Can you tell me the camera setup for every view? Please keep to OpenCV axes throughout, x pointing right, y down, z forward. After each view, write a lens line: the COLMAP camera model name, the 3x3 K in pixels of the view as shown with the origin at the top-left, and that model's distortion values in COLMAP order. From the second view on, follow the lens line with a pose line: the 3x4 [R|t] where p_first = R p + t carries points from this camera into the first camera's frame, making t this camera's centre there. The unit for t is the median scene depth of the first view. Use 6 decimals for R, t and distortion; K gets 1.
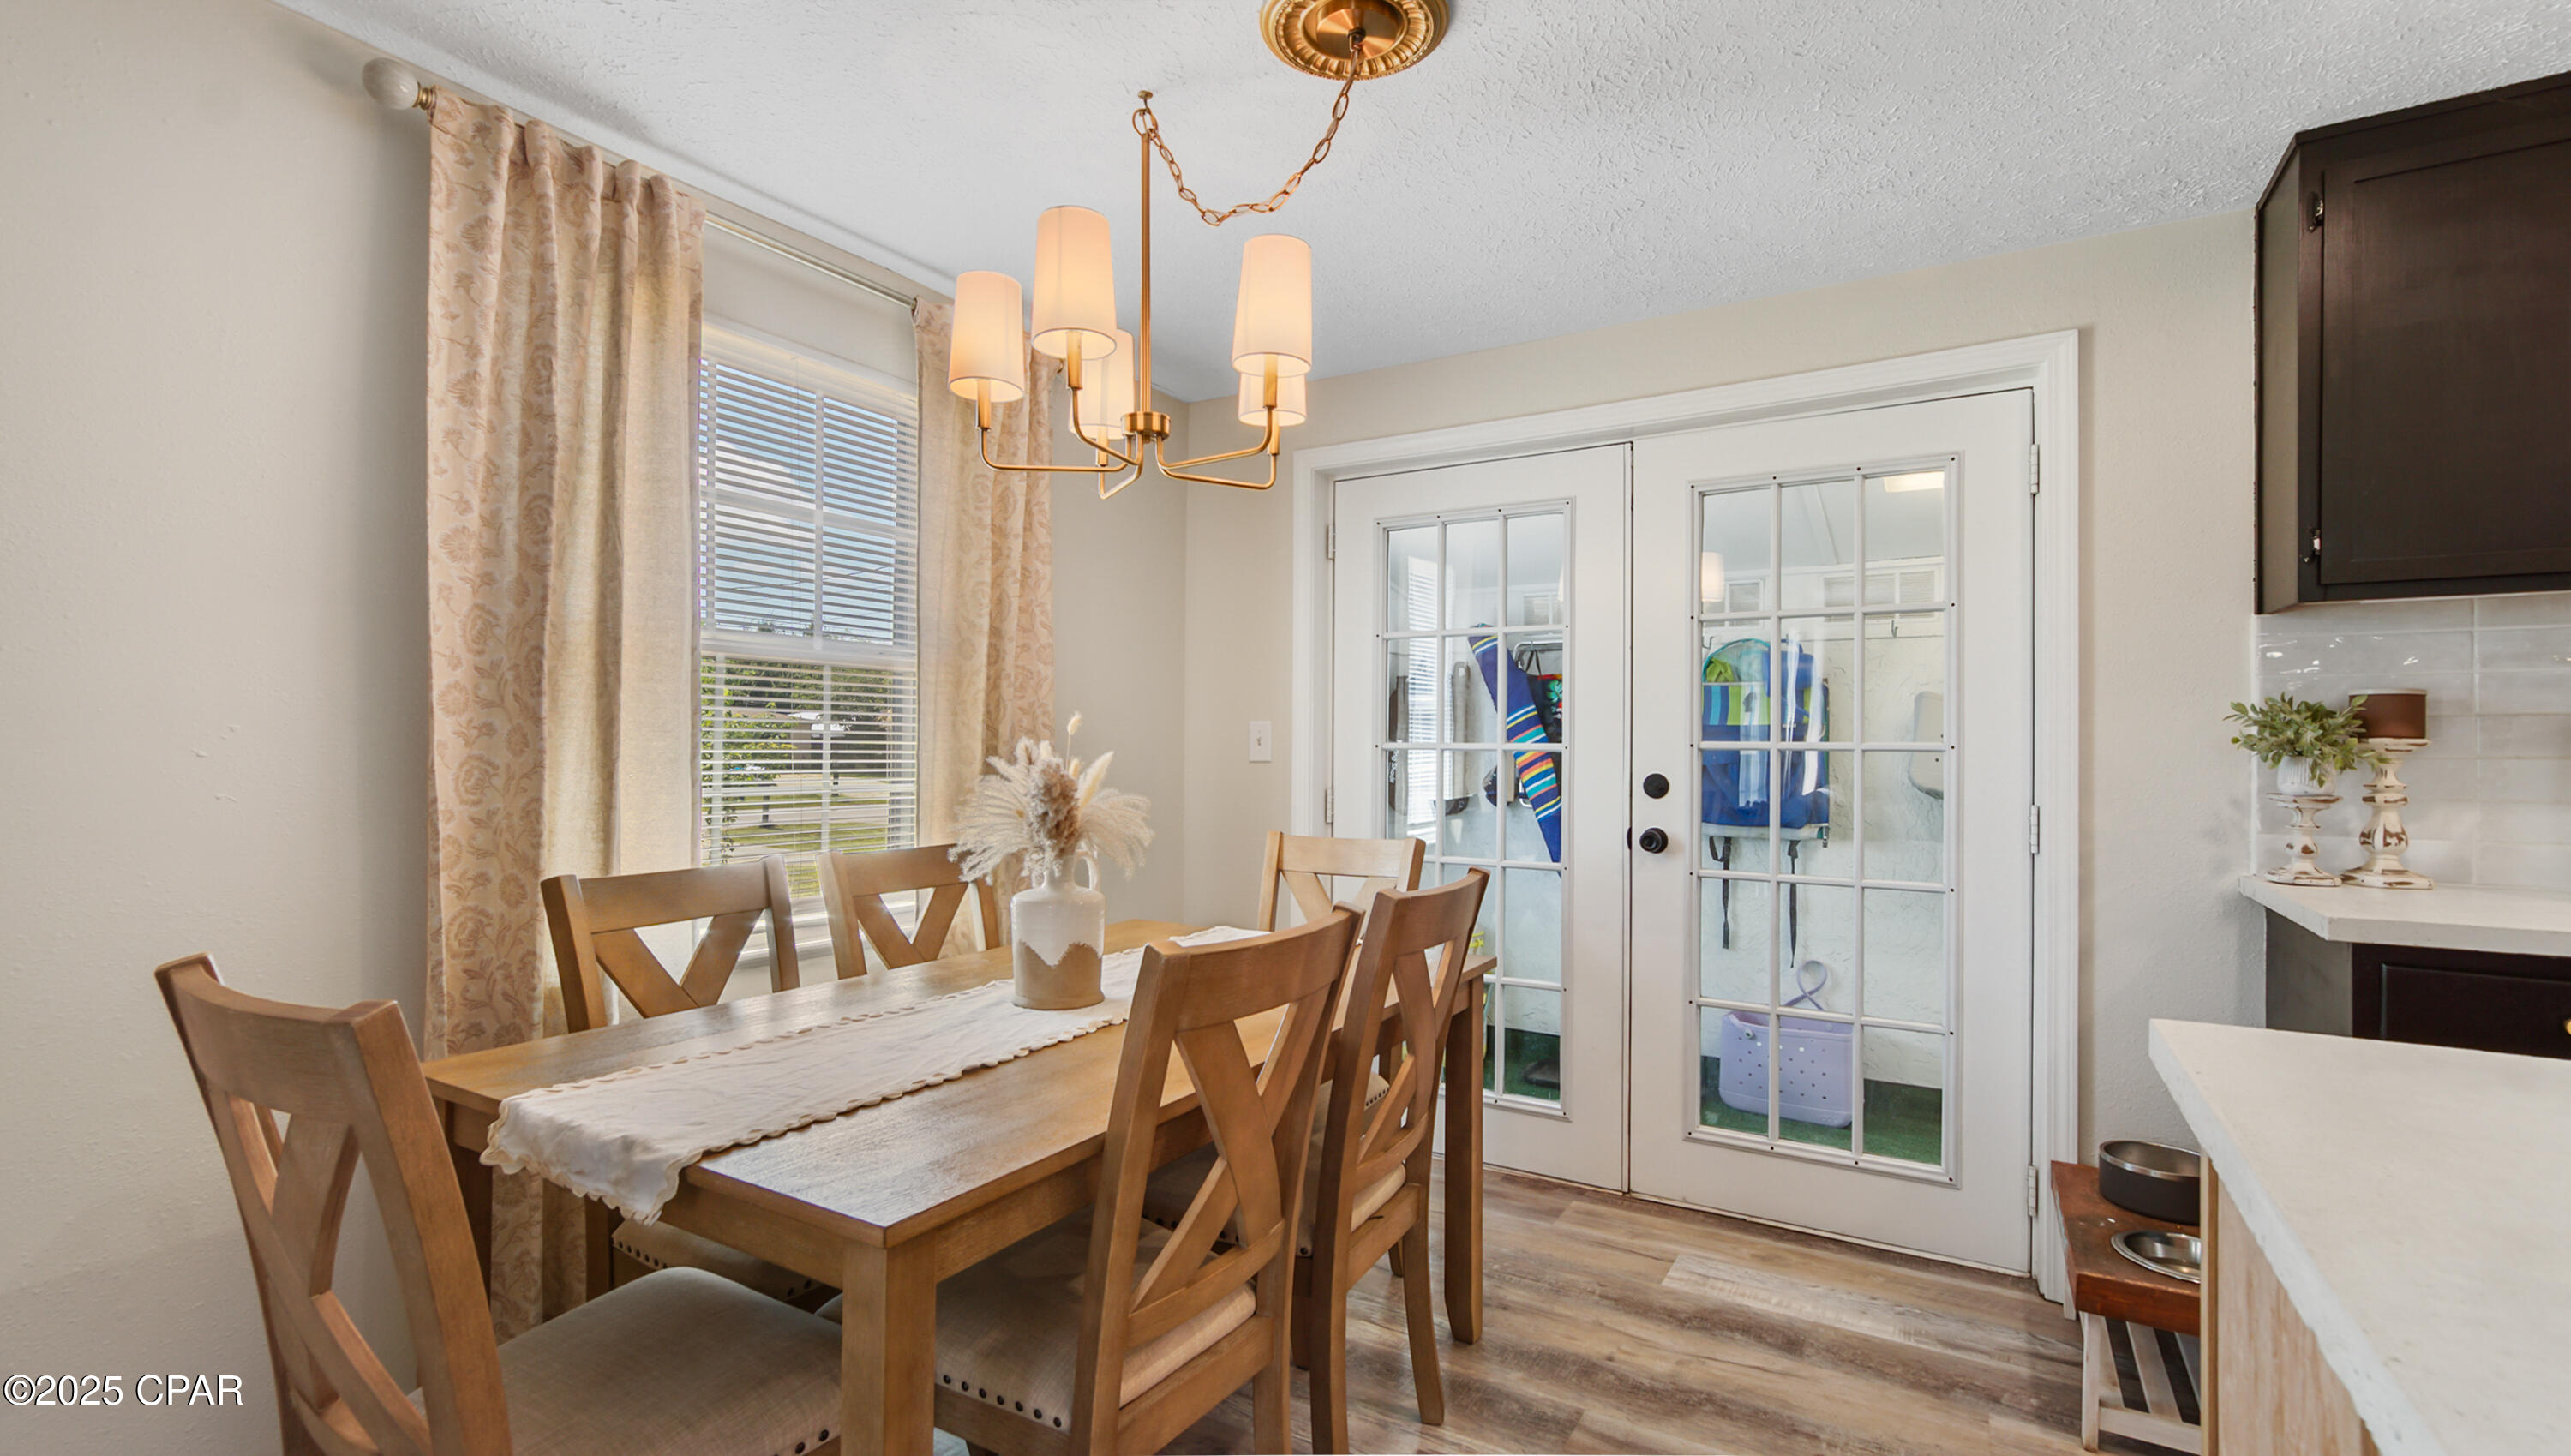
lens RADIAL K [[1129.5, 0, 1285.5], [0, 1129.5, 728.0], [0, 0, 1]] dist [-0.009515, -0.000190]
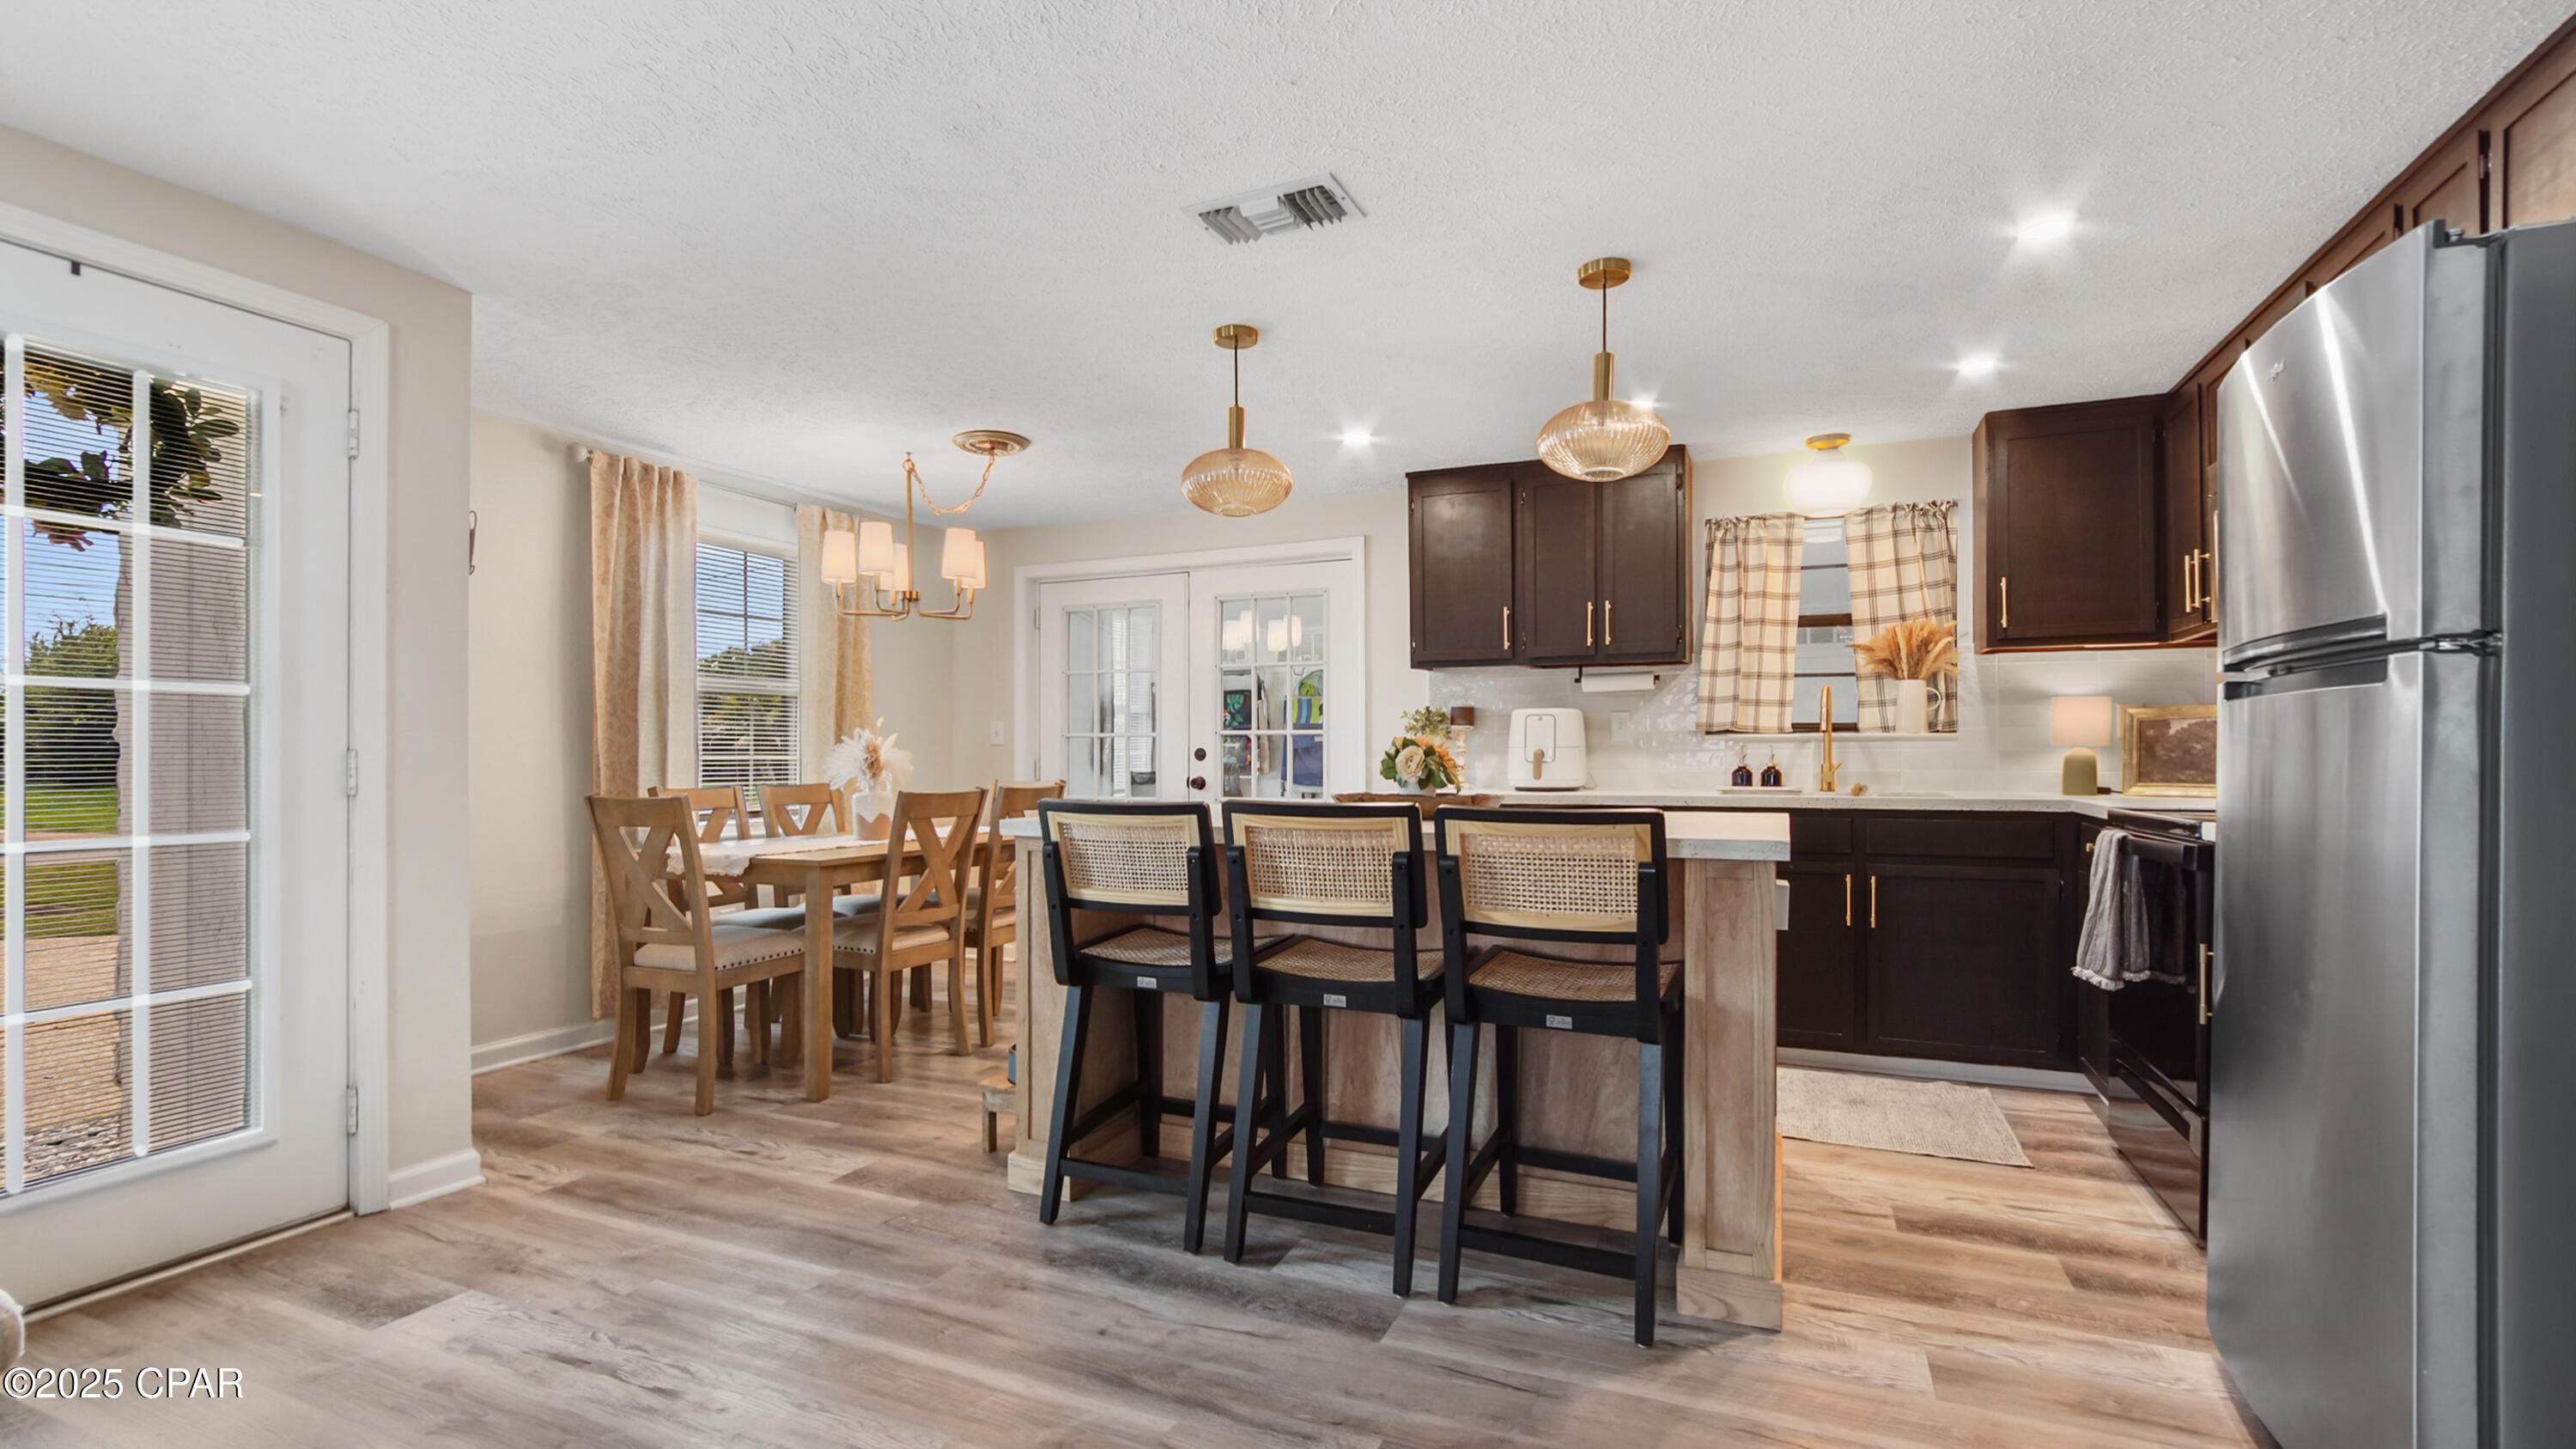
lens RADIAL K [[1157.8, 0, 1274.4], [0, 1157.8, 757.9], [0, 0, 1]] dist [-0.006141, 0.000697]
pose [[0.992697, -0.007944, 0.120371, 0.333879], [0.005346, 0.999746, 0.021892, 0.022821], [-0.120514, -0.021088, 0.992488, -1.469413]]
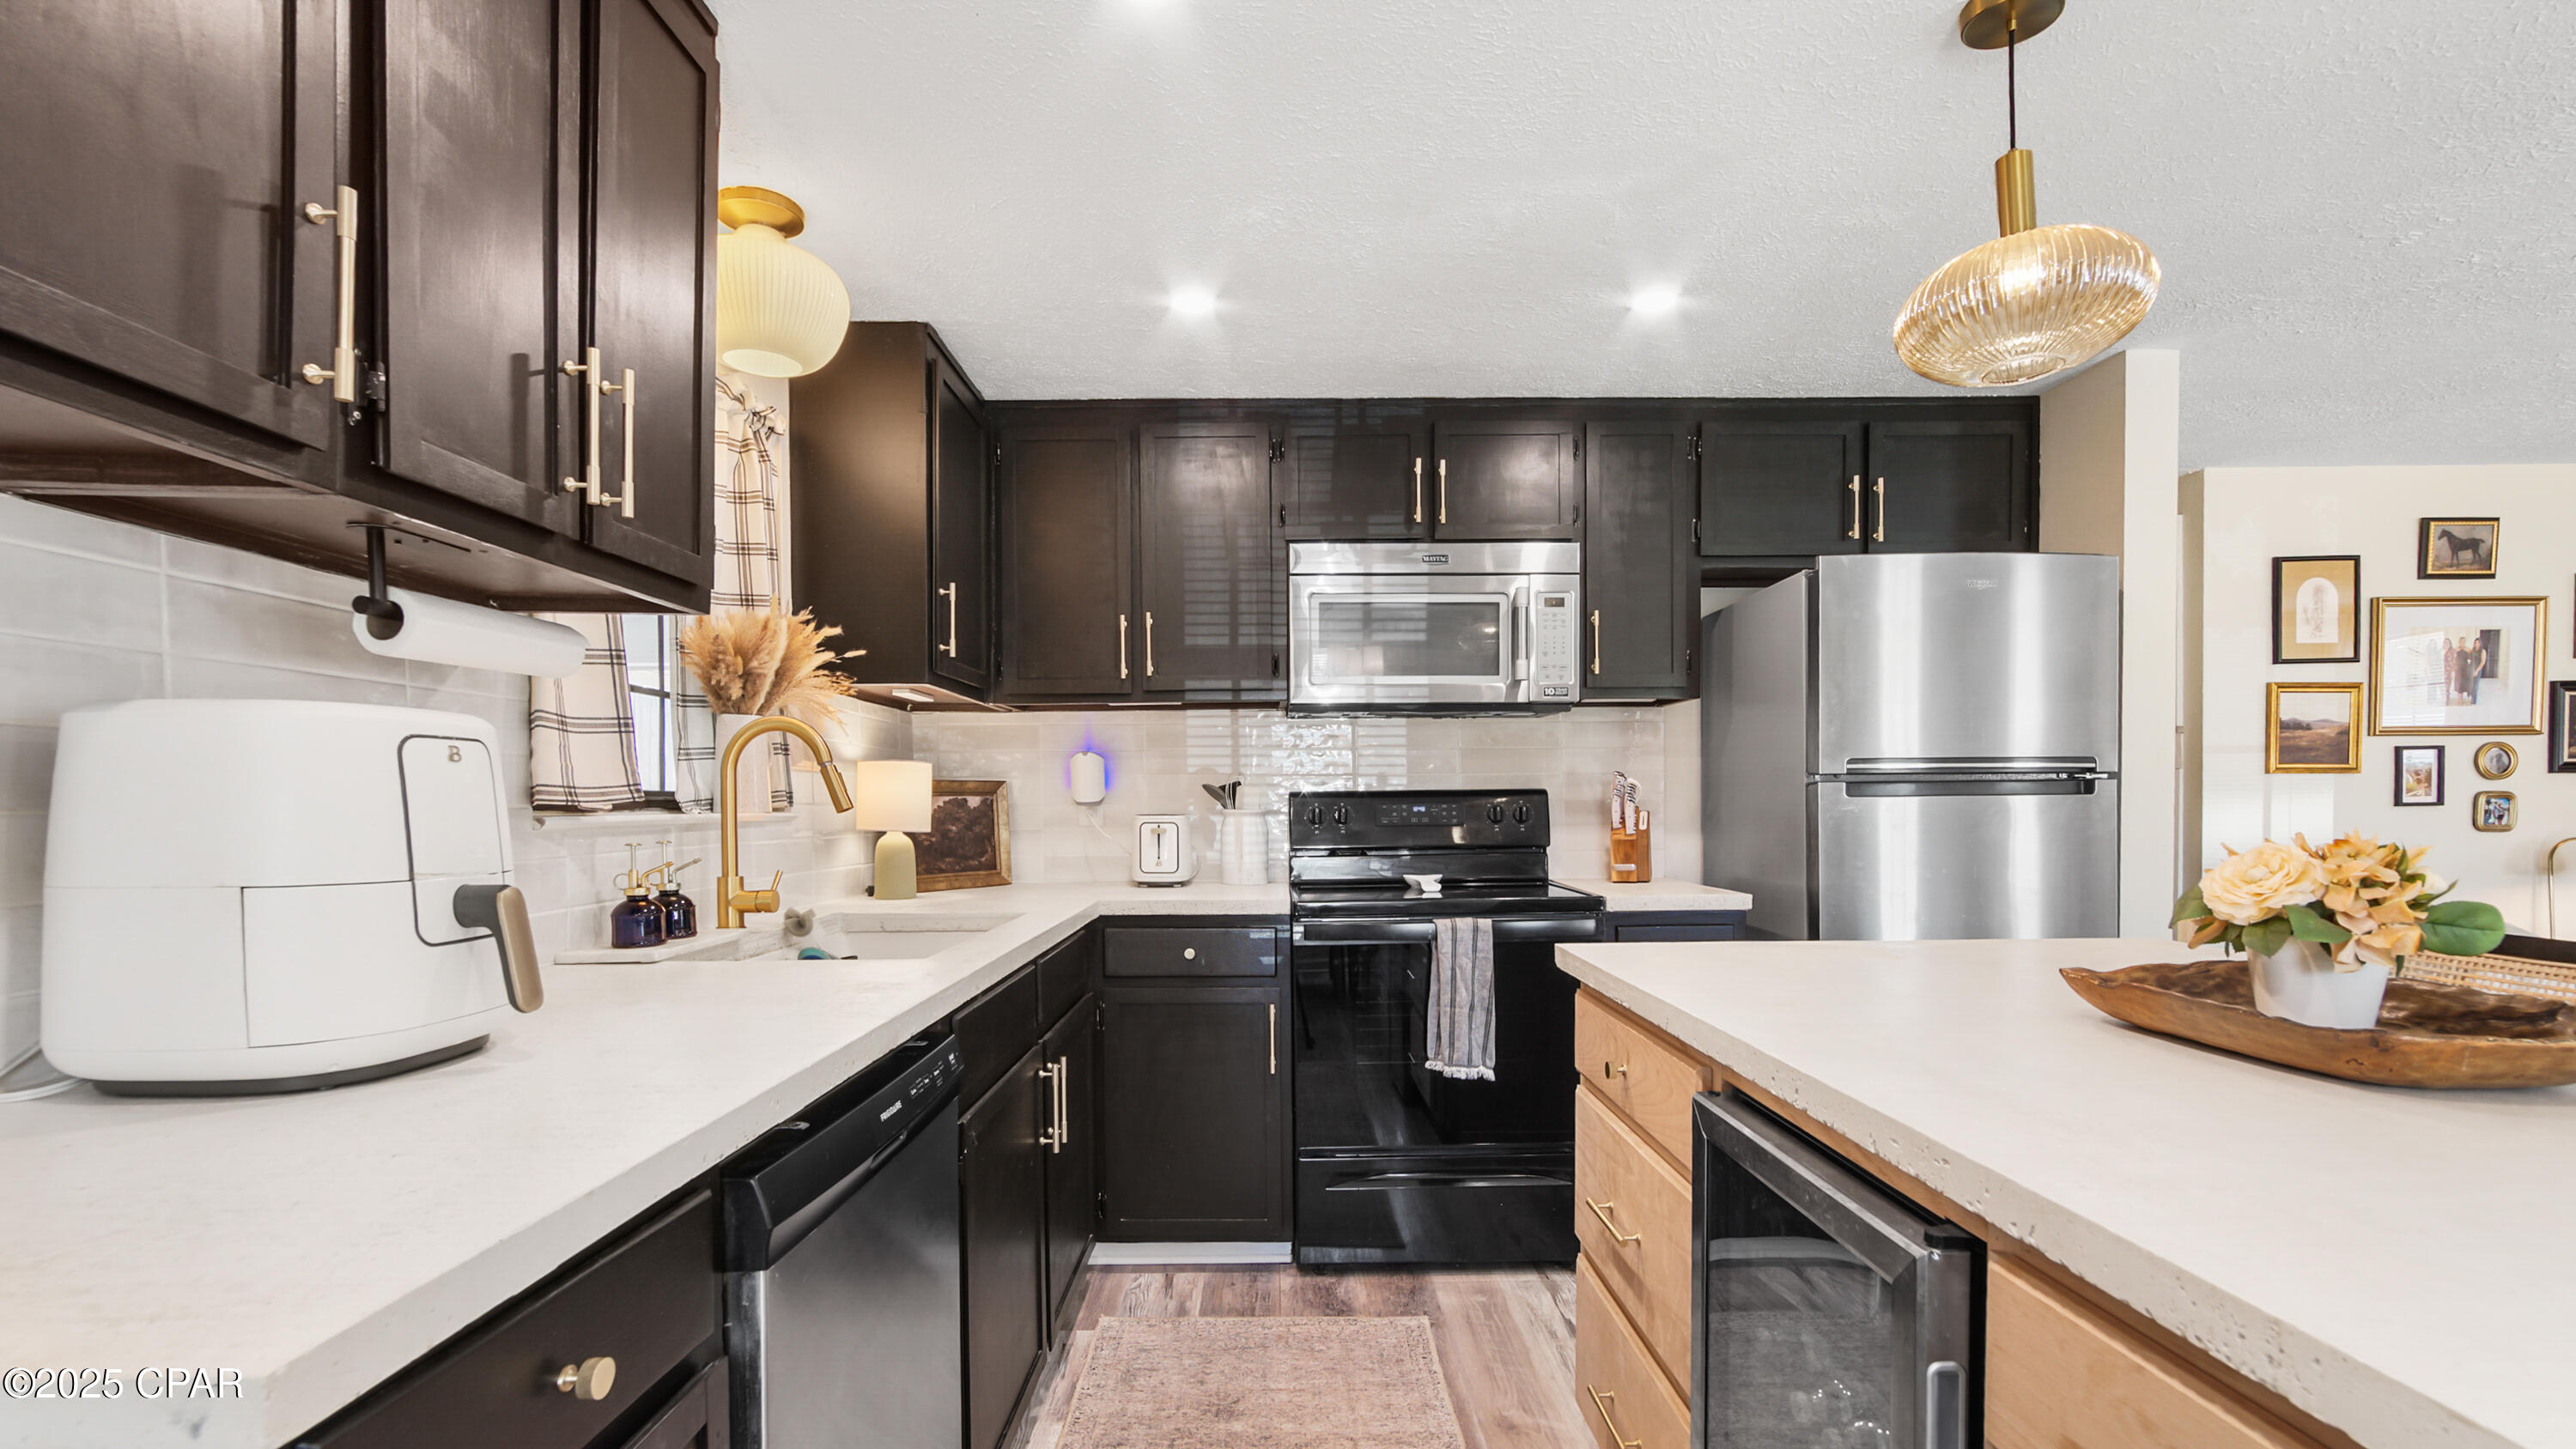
lens RADIAL K [[1146.3, 0, 1277.3], [0, 1146.3, 830.9], [0, 0, 1]] dist [-0.014346, 0.008719]
pose [[-0.522161, -0.022706, 0.852544, 0.497972], [-0.010537, 0.999741, 0.020173, 0.020523], [-0.852782, 0.001550, -0.522265, 0.873026]]
